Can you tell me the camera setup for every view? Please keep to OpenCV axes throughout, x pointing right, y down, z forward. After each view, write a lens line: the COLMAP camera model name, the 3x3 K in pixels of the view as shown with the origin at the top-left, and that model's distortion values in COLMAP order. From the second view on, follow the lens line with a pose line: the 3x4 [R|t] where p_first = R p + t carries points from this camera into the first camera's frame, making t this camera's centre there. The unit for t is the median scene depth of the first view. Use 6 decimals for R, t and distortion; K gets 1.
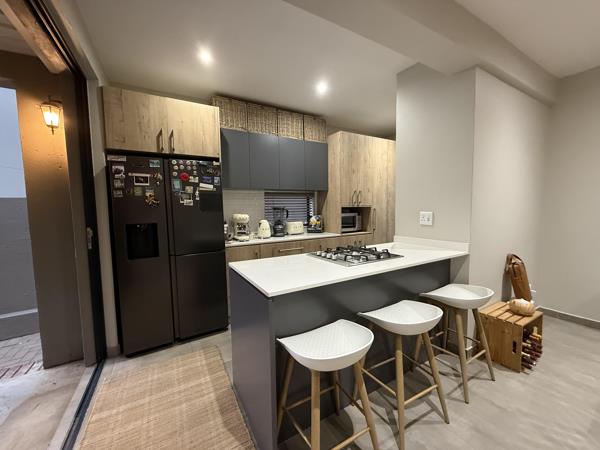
lens RADIAL K [[239.7, 0, 300.4], [0, 239.7, 222.6], [0, 0, 1]] dist [-0.001960, 0.000074]
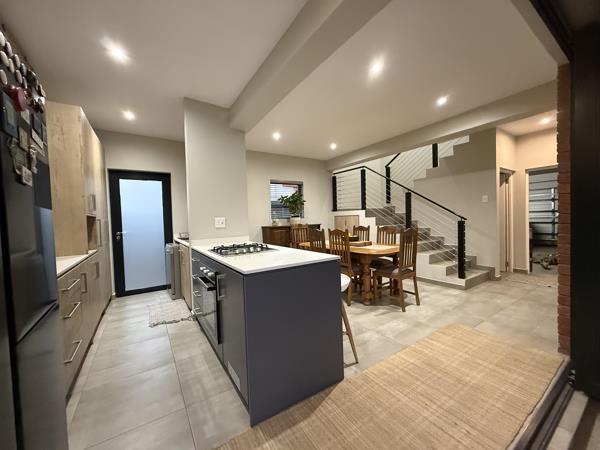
lens RADIAL K [[239.7, 0, 296.4], [0, 239.7, 225.8], [0, 0, 1]] dist [-0.001960, 0.000074]
pose [[-0.043635, -0.017346, 0.998897, -0.821581], [0.093589, 0.995381, 0.021374, 0.010881], [-0.994654, 0.094419, -0.041810, 0.637332]]
